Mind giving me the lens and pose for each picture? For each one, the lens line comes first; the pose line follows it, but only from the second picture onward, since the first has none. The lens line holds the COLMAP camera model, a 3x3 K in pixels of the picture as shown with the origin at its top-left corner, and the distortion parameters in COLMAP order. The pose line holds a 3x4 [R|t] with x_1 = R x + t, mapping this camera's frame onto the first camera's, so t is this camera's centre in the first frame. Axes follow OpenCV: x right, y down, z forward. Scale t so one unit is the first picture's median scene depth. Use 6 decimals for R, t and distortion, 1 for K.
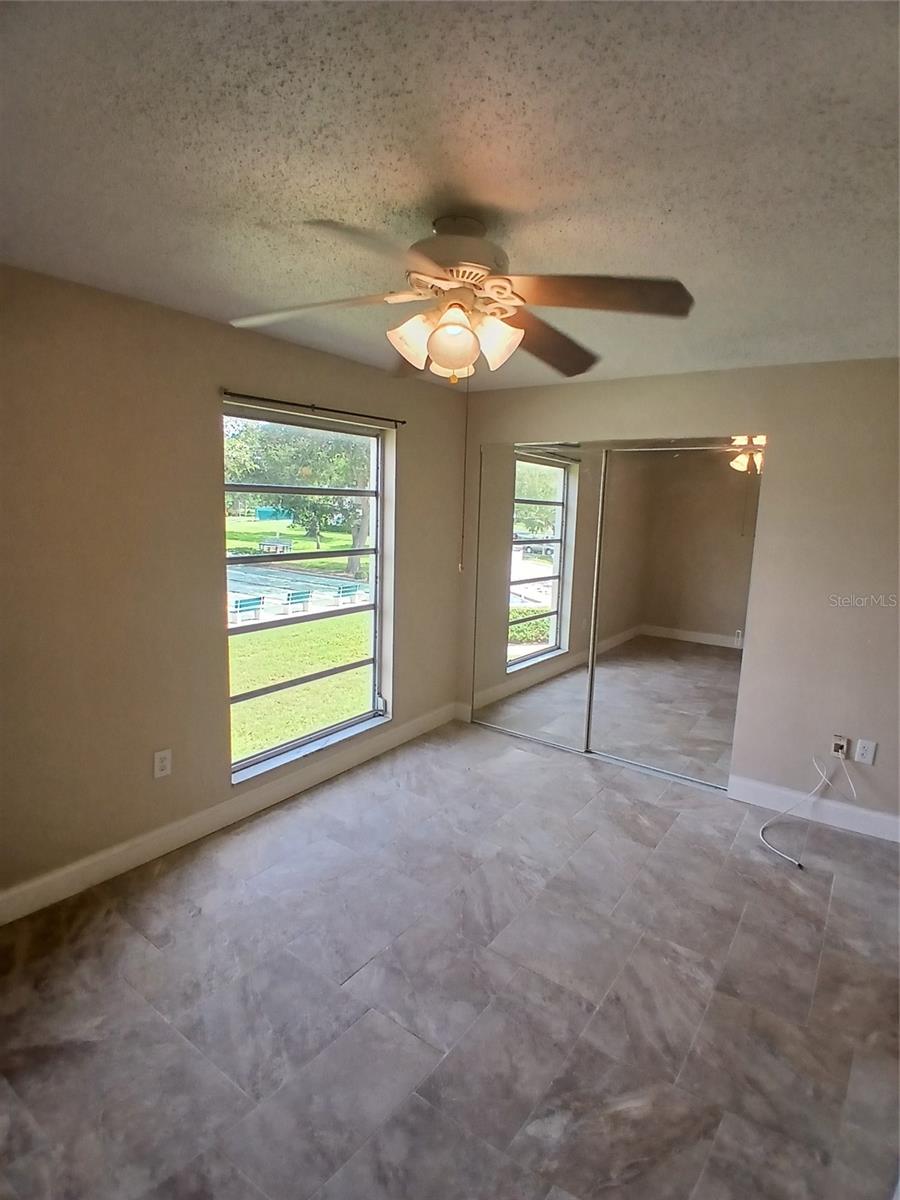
lens RADIAL K [[605.4, 0, 465.0], [0, 605.4, 597.1], [0, 0, 1]] dist [0.000992, -0.044681]
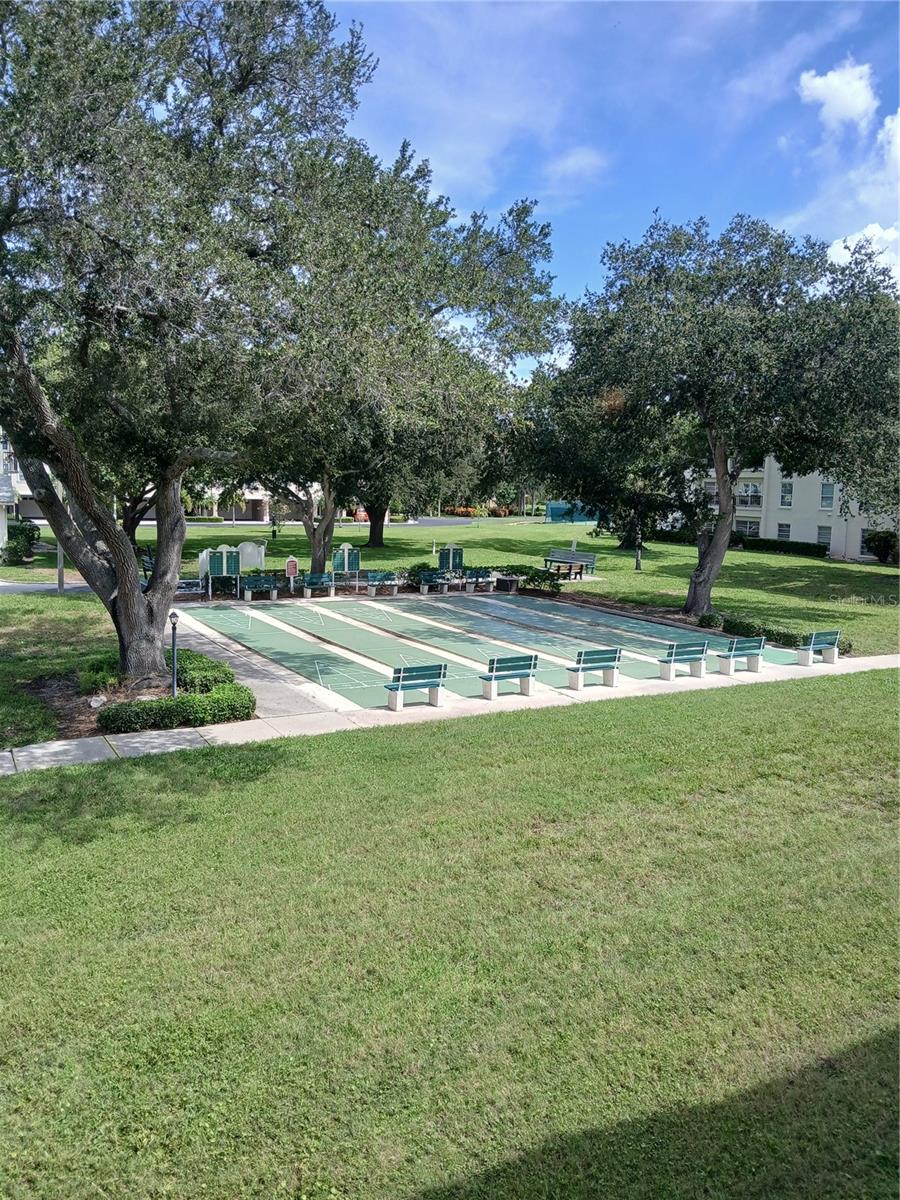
lens RADIAL K [[909.8, 0, 450.0], [0, 909.8, 600.0], [0, 0, 1]] dist [0.006307, 0.001060]
pose [[0.903329, 0.043345, -0.426753, -0.258663], [-0.061284, 0.997717, -0.028385, -0.139247], [0.424549, 0.051794, 0.903922, 1.126555]]
